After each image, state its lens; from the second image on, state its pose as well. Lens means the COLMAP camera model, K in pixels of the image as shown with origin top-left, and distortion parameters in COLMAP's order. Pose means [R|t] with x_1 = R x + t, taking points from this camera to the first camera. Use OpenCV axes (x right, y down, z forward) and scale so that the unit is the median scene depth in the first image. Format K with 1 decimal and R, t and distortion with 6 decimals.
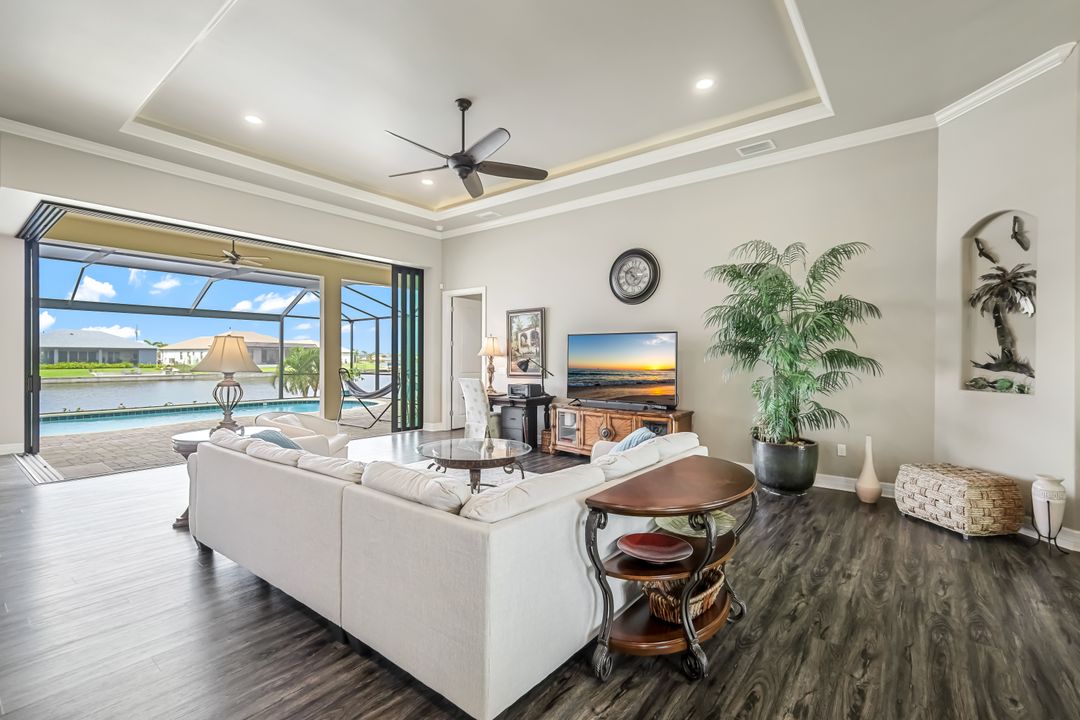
lens RADIAL K [[476.2, 0, 530.3], [0, 476.2, 357.3], [0, 0, 1]] dist [0.005088, -0.000732]
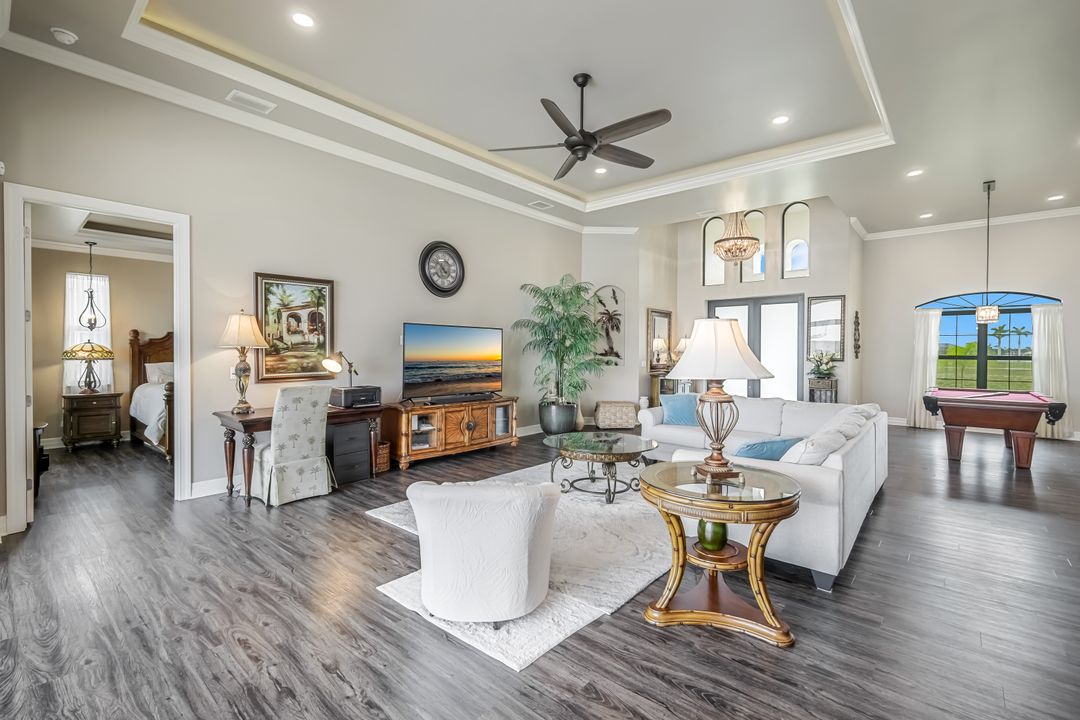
lens RADIAL K [[476.2, 0, 541.3], [0, 476.2, 358.6], [0, 0, 1]] dist [0.005088, -0.000732]
pose [[0.039154, -0.022156, 0.998988, -0.654011], [-0.005245, 0.999736, 0.022378, -0.004356], [-0.999219, -0.006116, 0.039027, 0.629988]]
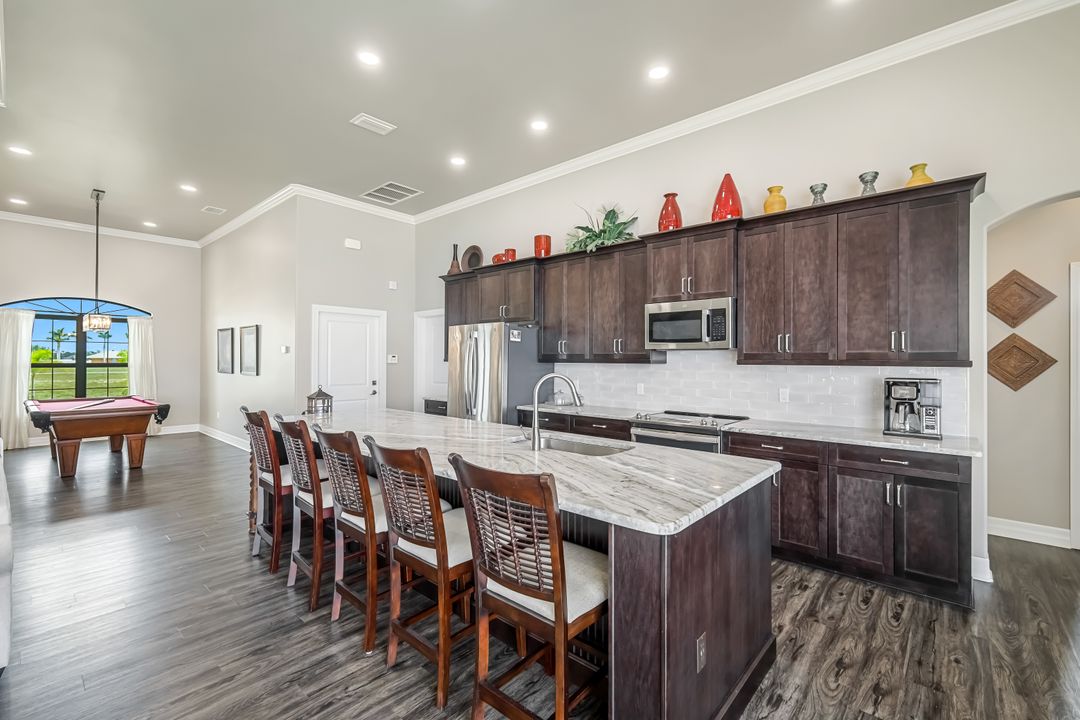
lens RADIAL K [[476.2, 0, 547.3], [0, 476.2, 355.9], [0, 0, 1]] dist [0.005088, -0.000732]
pose [[-0.998998, -0.009644, 0.043705, -0.600450], [-0.010056, 0.999907, -0.009225, -0.009408], [-0.043612, -0.009655, -0.999002, 0.686602]]
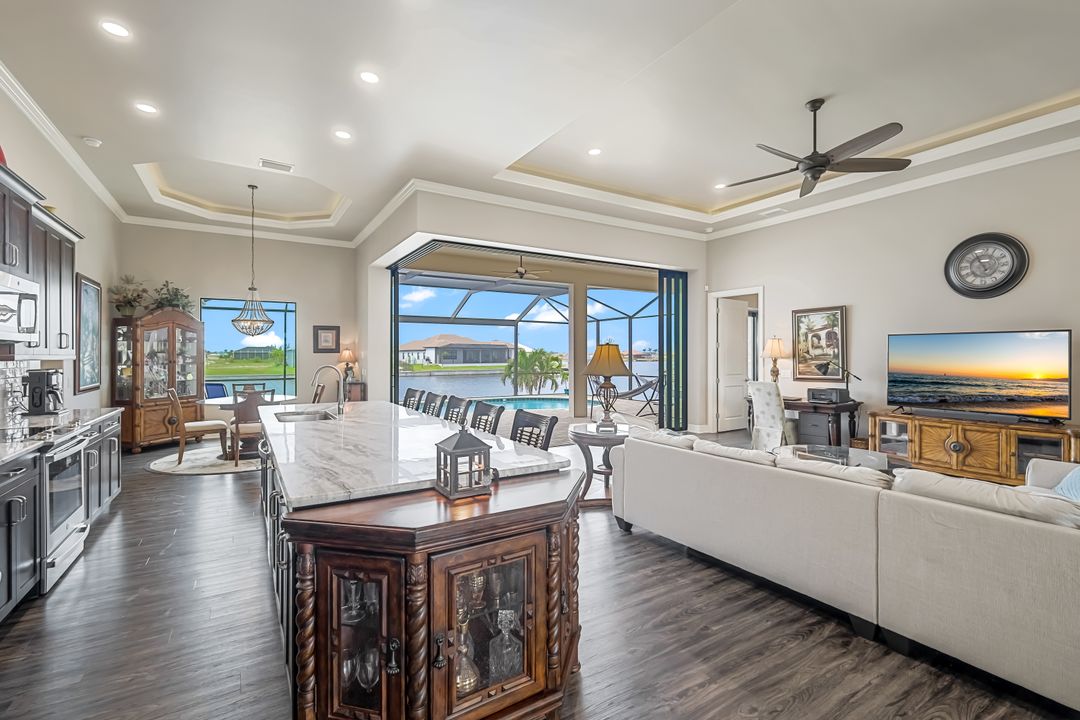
lens RADIAL K [[476.2, 0, 536.9], [0, 476.2, 354.1], [0, 0, 1]] dist [0.005088, -0.000732]
pose [[0.940351, -0.005565, -0.340159, -0.210471], [0.004092, 0.999979, -0.005048, -0.008030], [0.340180, 0.003355, 0.940354, -0.070925]]
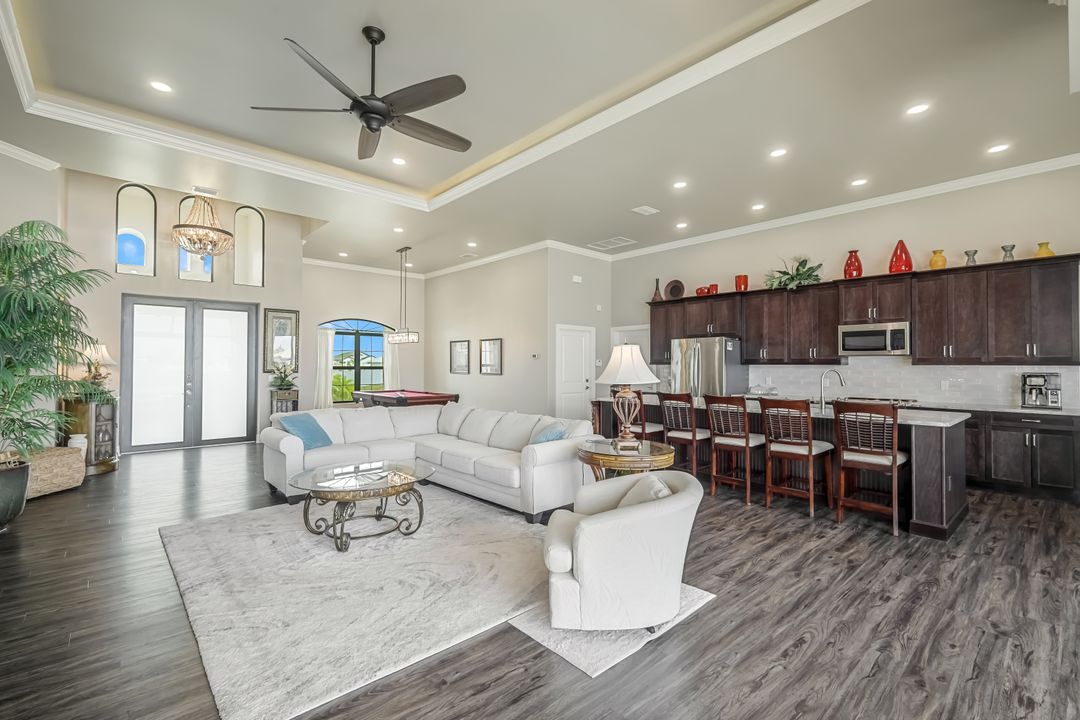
lens RADIAL K [[476.2, 0, 553.6], [0, 476.2, 356.3], [0, 0, 1]] dist [0.005088, -0.000732]
pose [[-0.986758, -0.006329, 0.162076, -0.319857], [-0.009514, 0.999776, -0.018883, -0.000819], [-0.161920, -0.020175, -0.986598, 1.049152]]
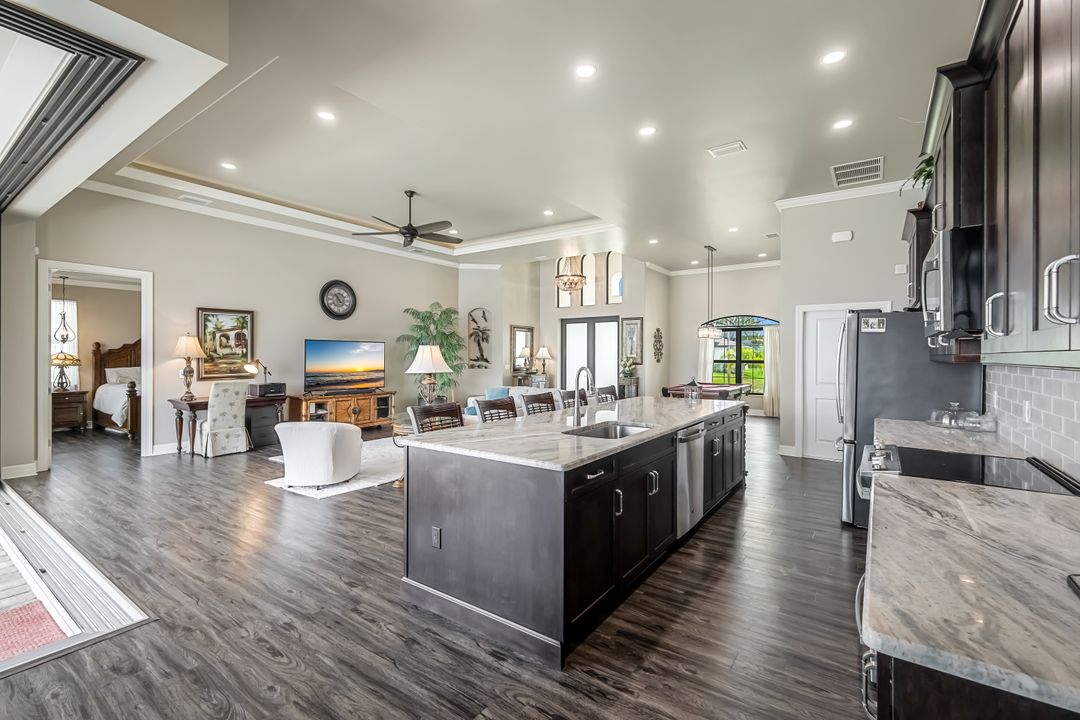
lens RADIAL K [[476.2, 0, 537.0], [0, 476.2, 356.6], [0, 0, 1]] dist [0.005088, -0.000732]
pose [[-0.048066, -0.007405, 0.998817, -1.017120], [-0.003274, 0.999968, 0.007256, -0.012577], [-0.998839, -0.002921, -0.048089, 0.404215]]
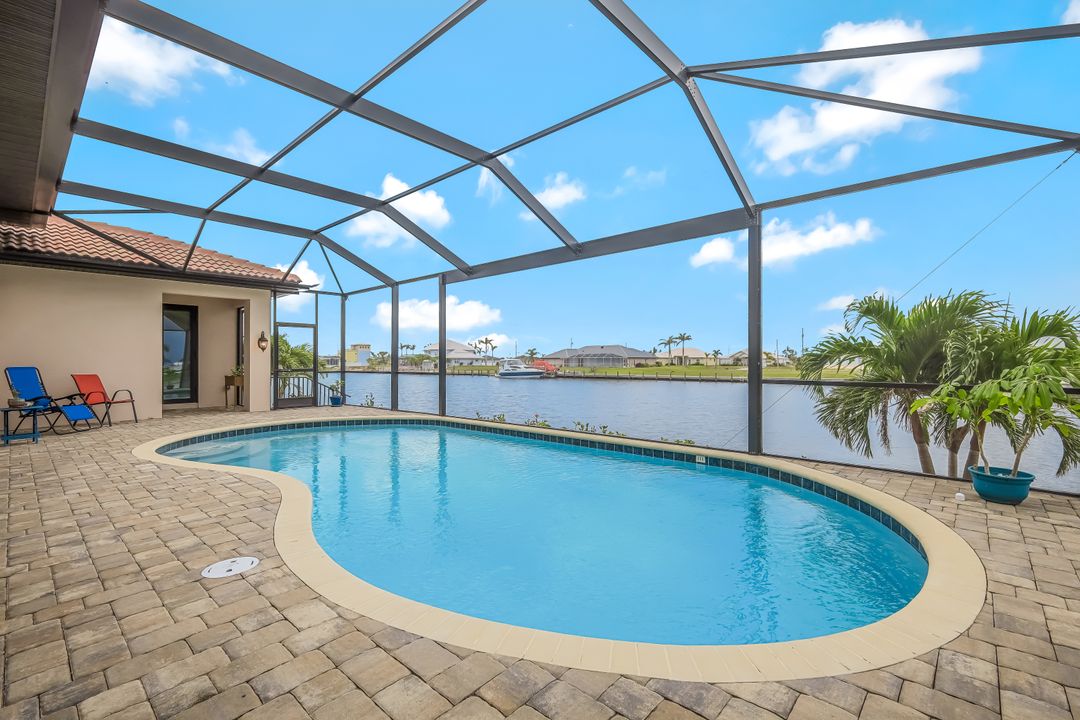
lens RADIAL K [[476.2, 0, 541.6], [0, 476.2, 355.9], [0, 0, 1]] dist [0.005088, -0.000732]
pose [[-0.059343, -0.015511, -0.998117, -0.385069], [0.003670, 0.999869, -0.015757, 0.049967], [0.998231, -0.004598, -0.059279, 1.916533]]
